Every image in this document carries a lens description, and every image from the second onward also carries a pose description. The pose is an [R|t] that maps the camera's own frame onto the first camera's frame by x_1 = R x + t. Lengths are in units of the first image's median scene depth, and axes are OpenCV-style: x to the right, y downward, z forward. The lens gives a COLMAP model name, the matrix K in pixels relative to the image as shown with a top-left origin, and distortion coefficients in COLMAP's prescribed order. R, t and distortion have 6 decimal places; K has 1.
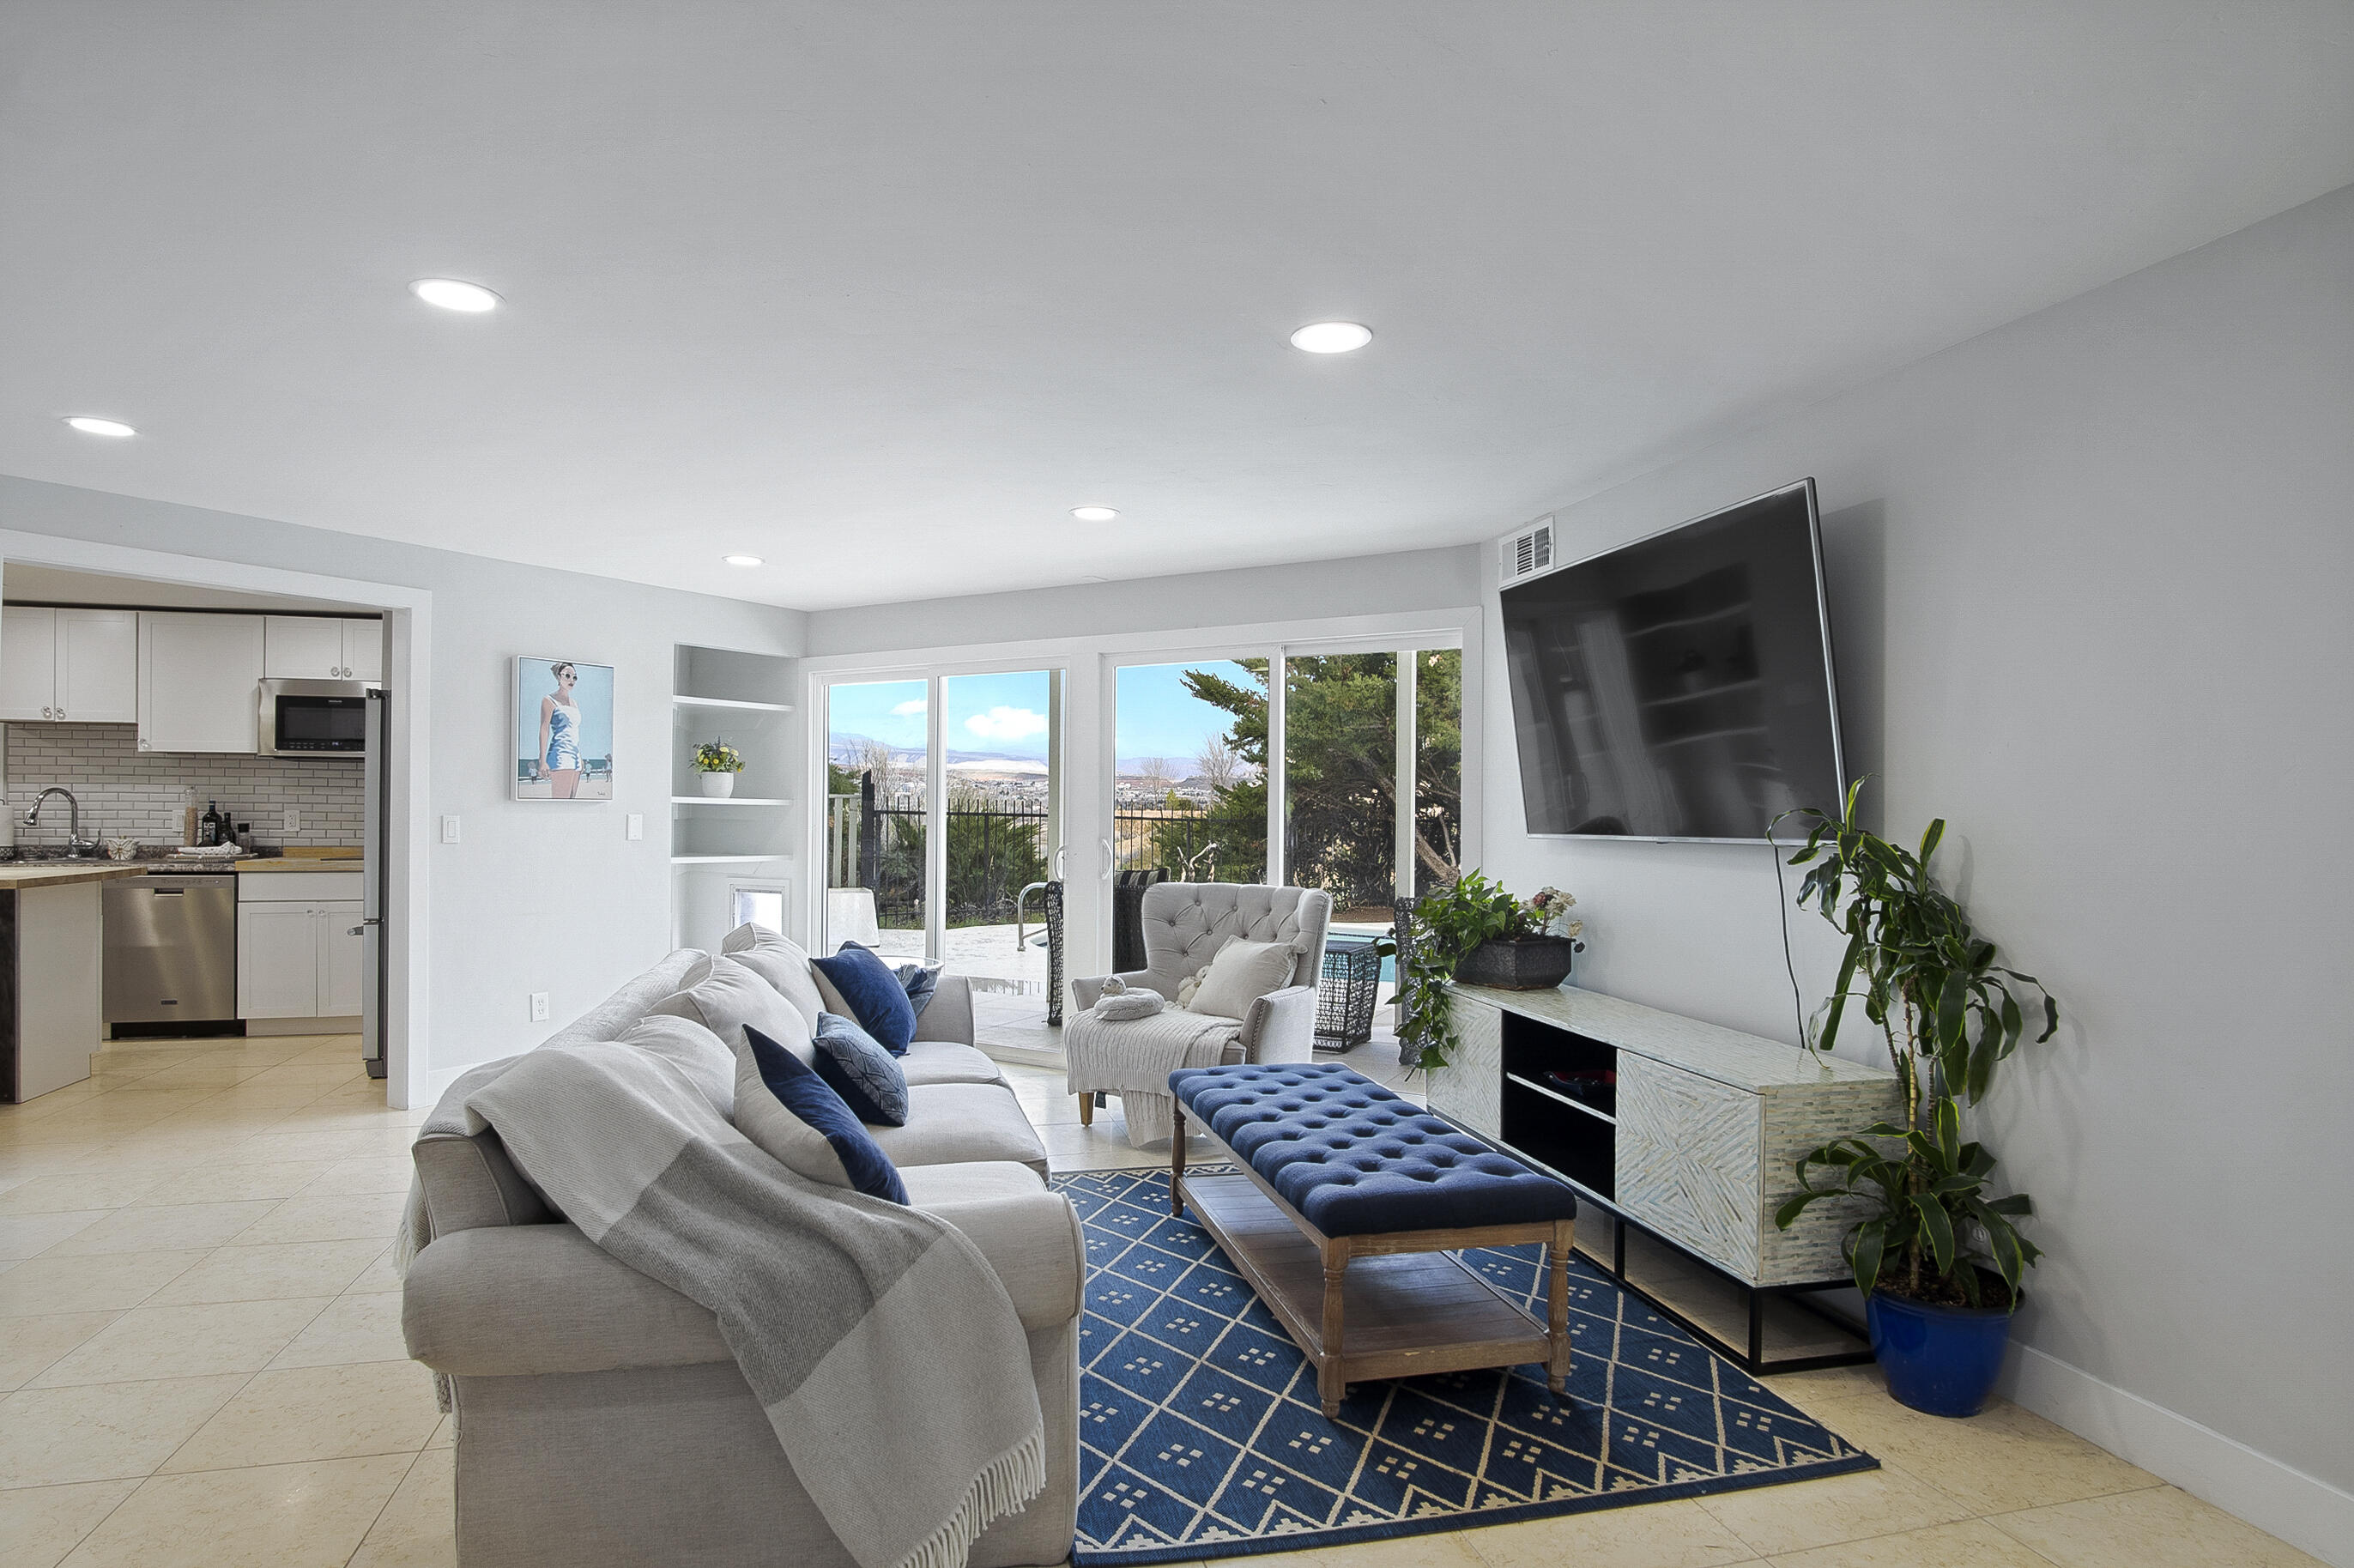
lens RADIAL K [[1289.6, 0, 1222.8], [0, 1289.6, 804.0], [0, 0, 1]] dist [-0.023666, 0.000511]
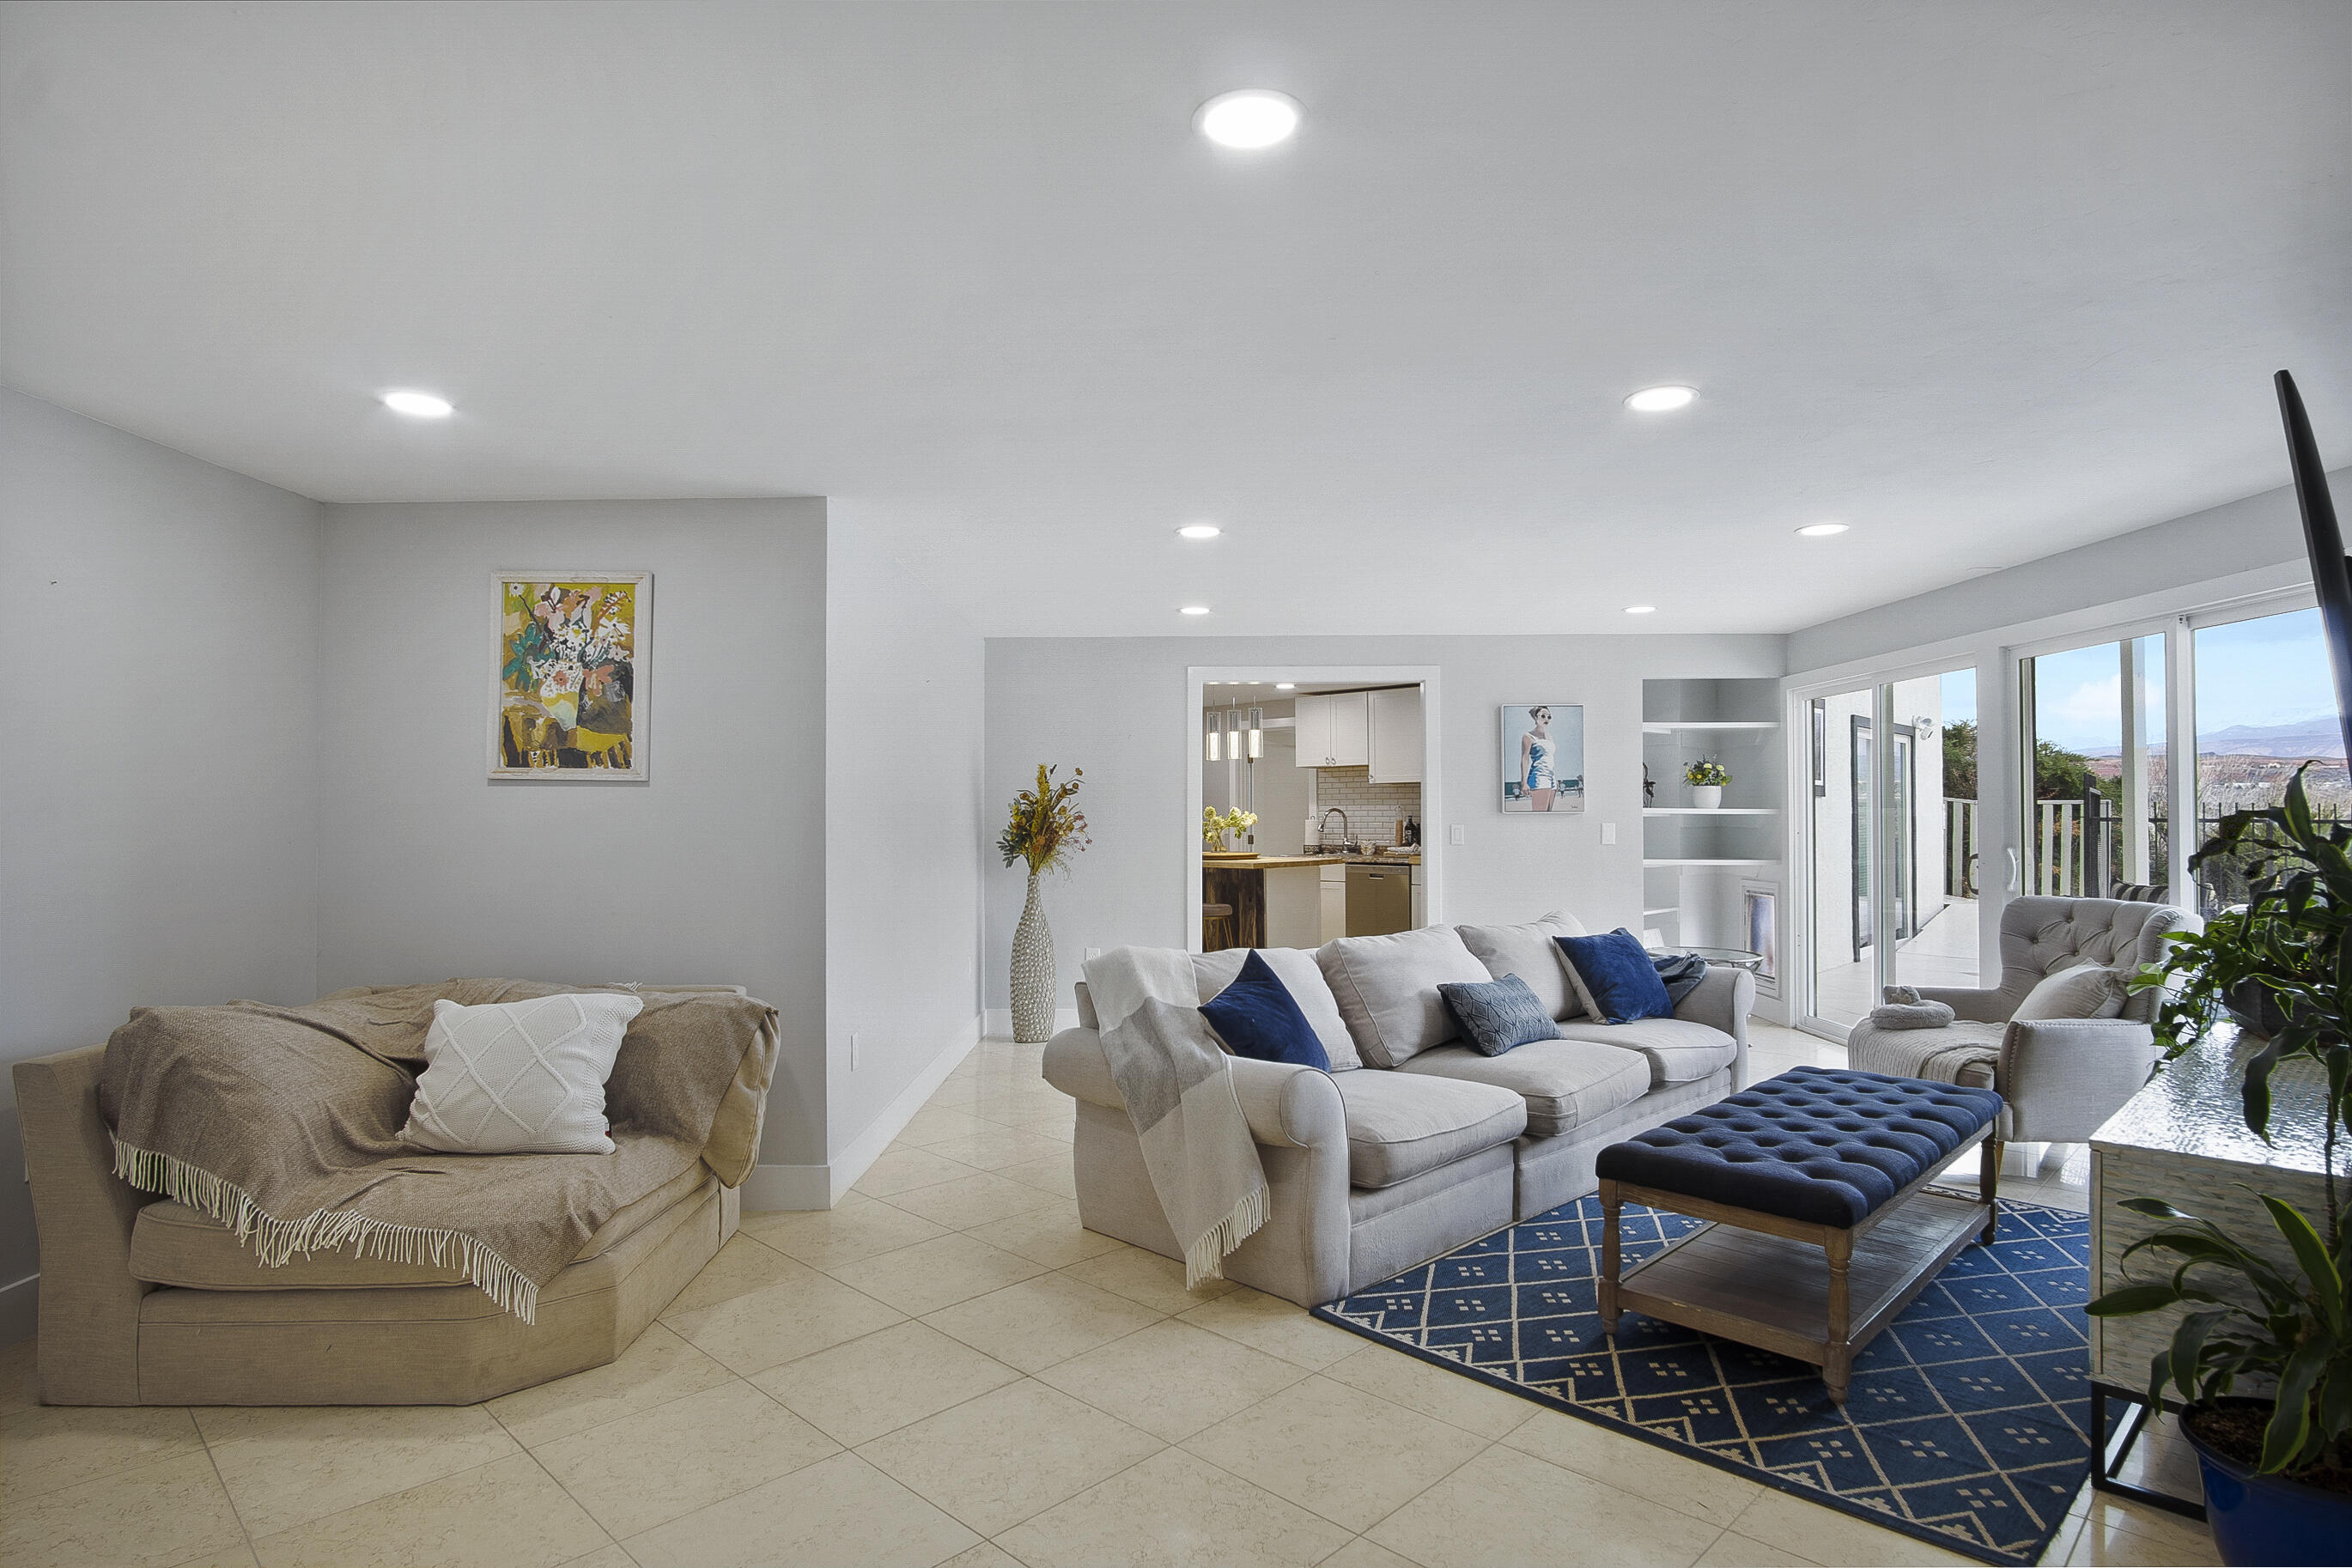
lens RADIAL K [[1283.9, 0, 1208.9], [0, 1283.9, 809.9], [0, 0, 1]] dist [-0.002728, -0.000105]
pose [[0.523043, -0.014361, -0.852186, 0.362648], [0.012507, 0.999880, -0.009174, 0.001784], [0.852215, -0.005860, 0.523159, 0.029867]]
